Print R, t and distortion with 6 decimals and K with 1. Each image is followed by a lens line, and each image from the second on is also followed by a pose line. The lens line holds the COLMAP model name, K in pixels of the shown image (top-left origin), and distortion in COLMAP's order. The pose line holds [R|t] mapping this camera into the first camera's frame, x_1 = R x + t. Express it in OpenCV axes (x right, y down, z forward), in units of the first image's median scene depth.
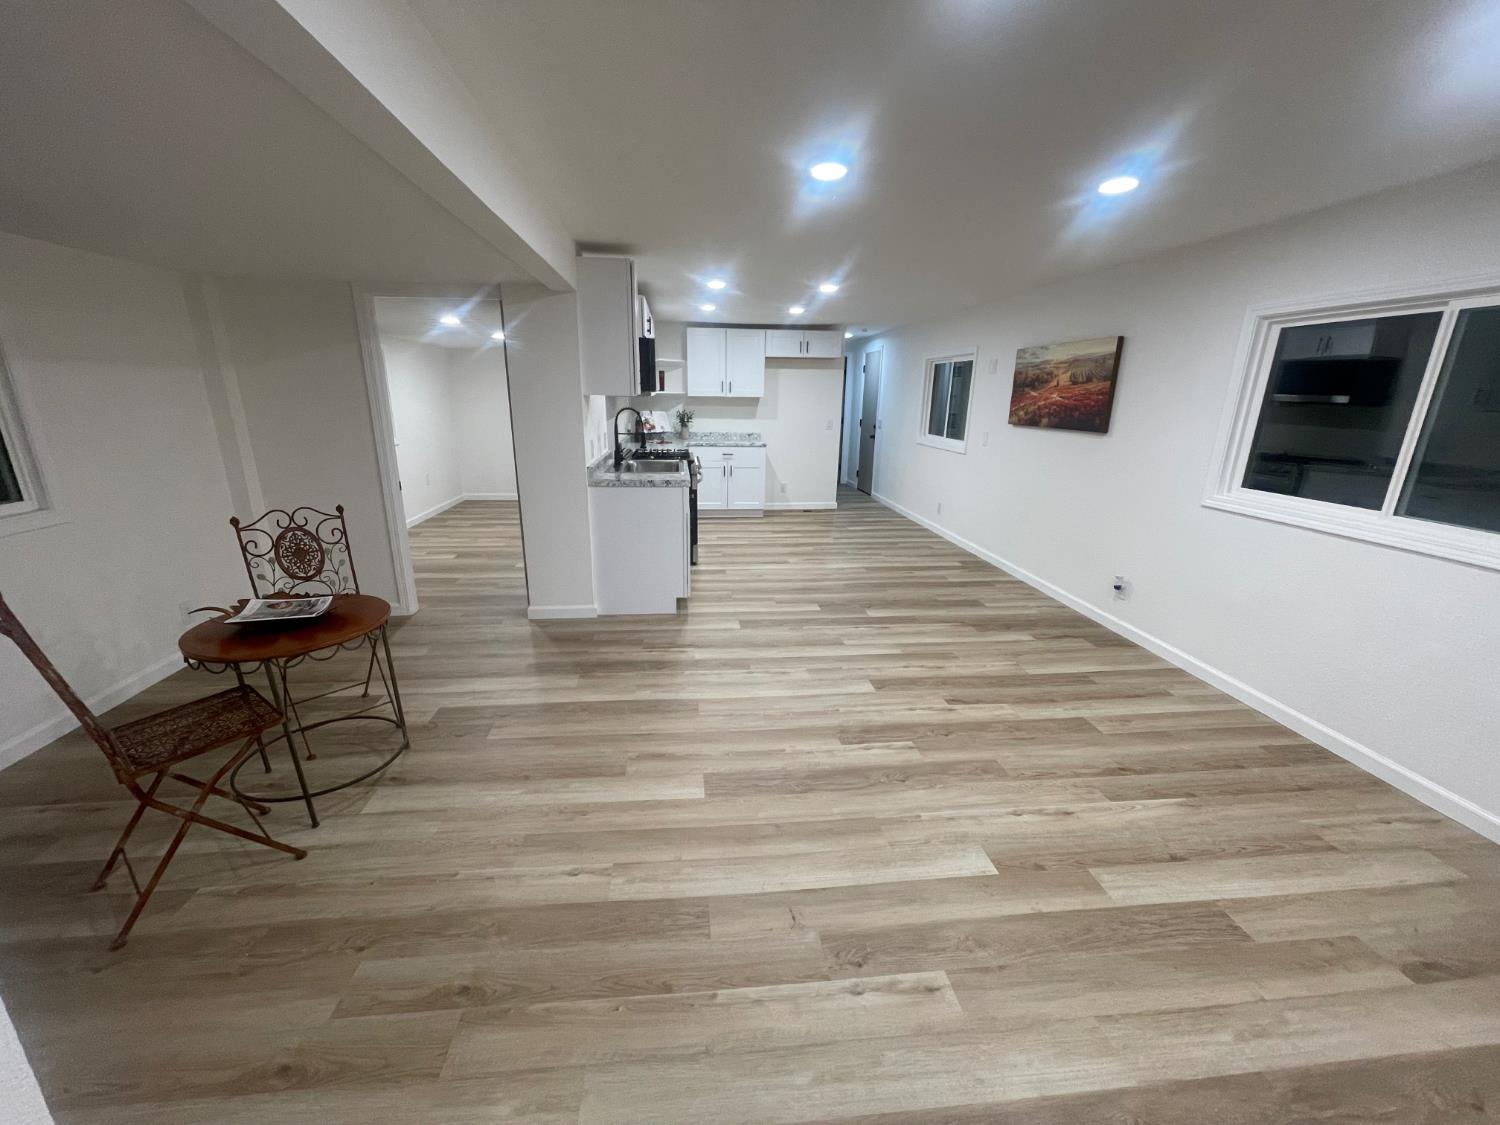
lens RADIAL K [[599.9, 0, 743.8], [0, 599.9, 569.6], [0, 0, 1]] dist [-0.007321, 0.000255]
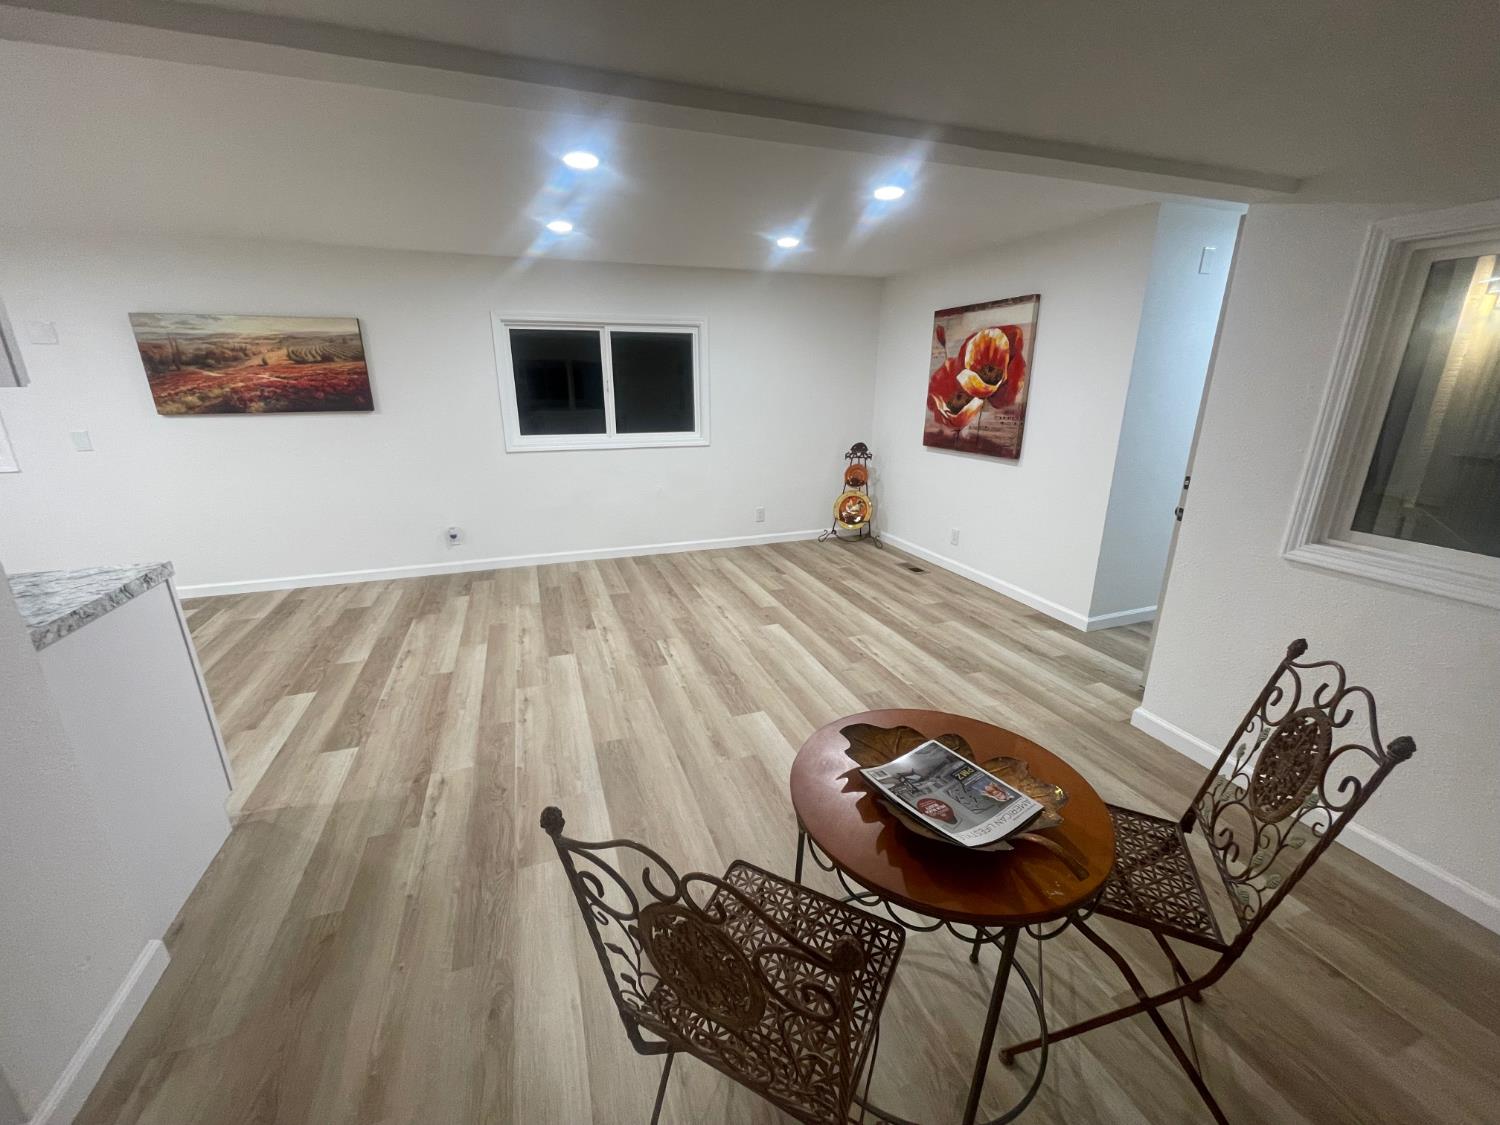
lens RADIAL K [[599.9, 0, 744.3], [0, 599.9, 562.8], [0, 0, 1]] dist [-0.007321, 0.000255]
pose [[-0.236678, -0.295768, 0.925475, -0.553874], [0.273126, 0.893874, 0.355517, -0.166859], [-0.932409, 0.336914, -0.130778, 0.558843]]
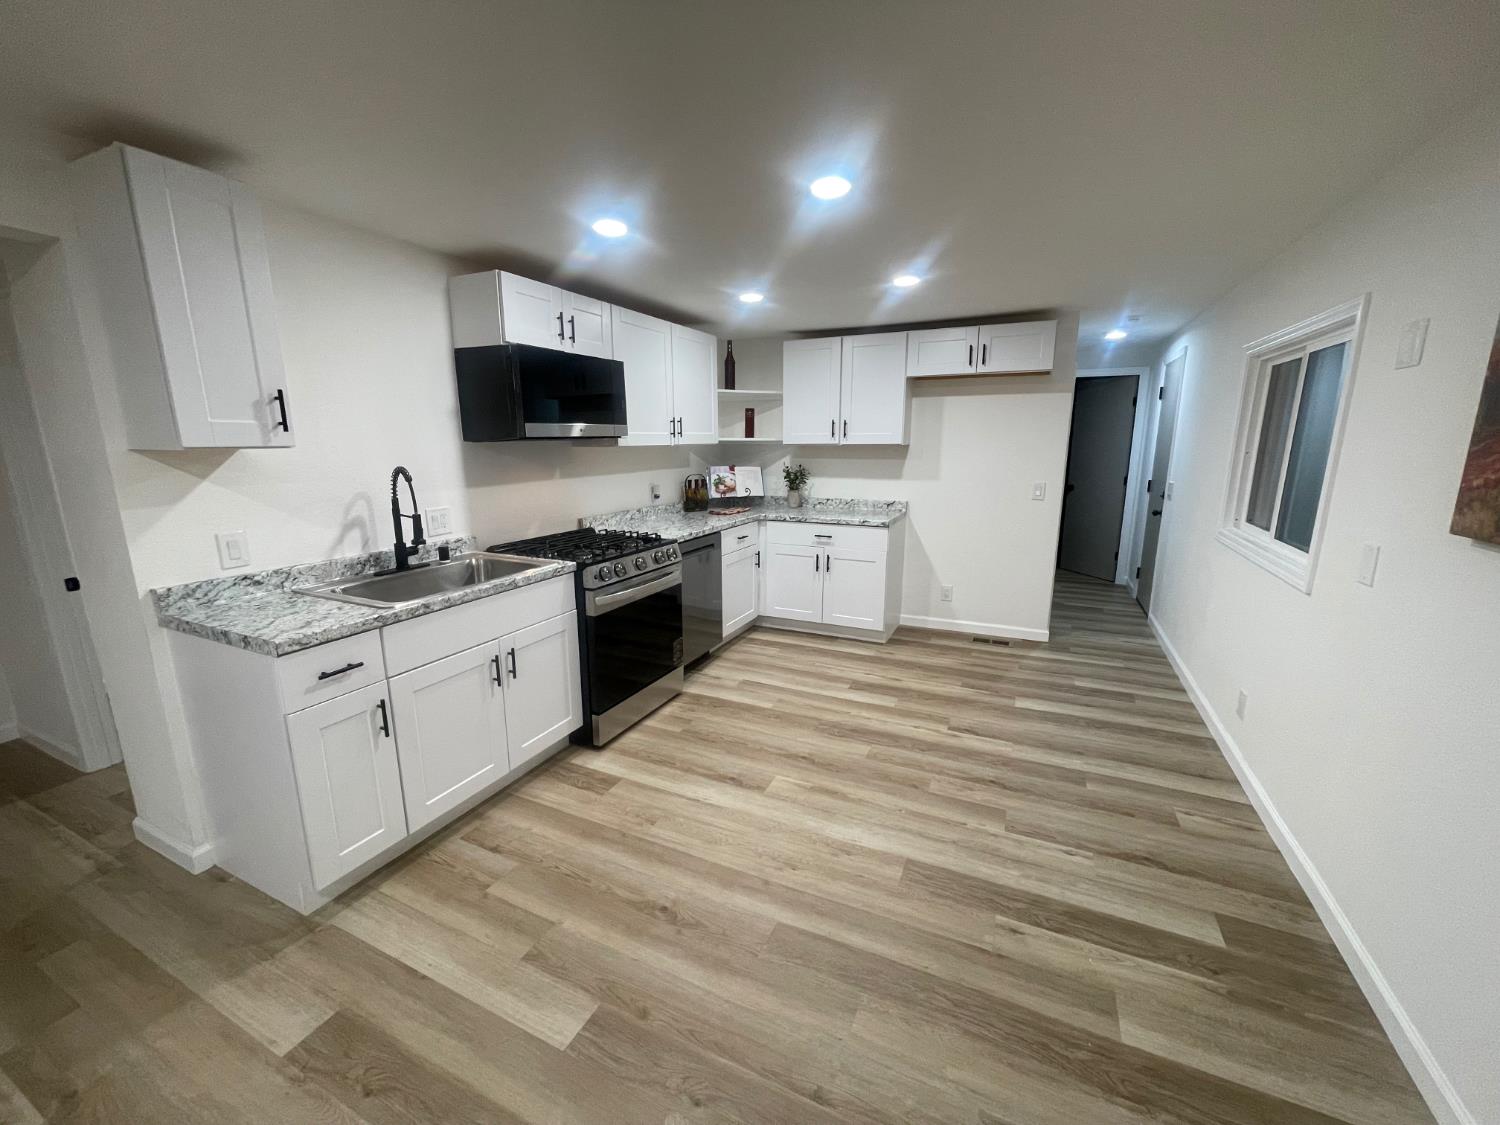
lens RADIAL K [[599.9, 0, 748.0], [0, 599.9, 565.6], [0, 0, 1]] dist [-0.007321, 0.000255]
pose [[0.853056, 0.092520, -0.513553, 0.356334], [-0.133558, 0.990087, -0.043481, -0.200389], [0.504439, 0.105680, 0.856956, 0.699448]]
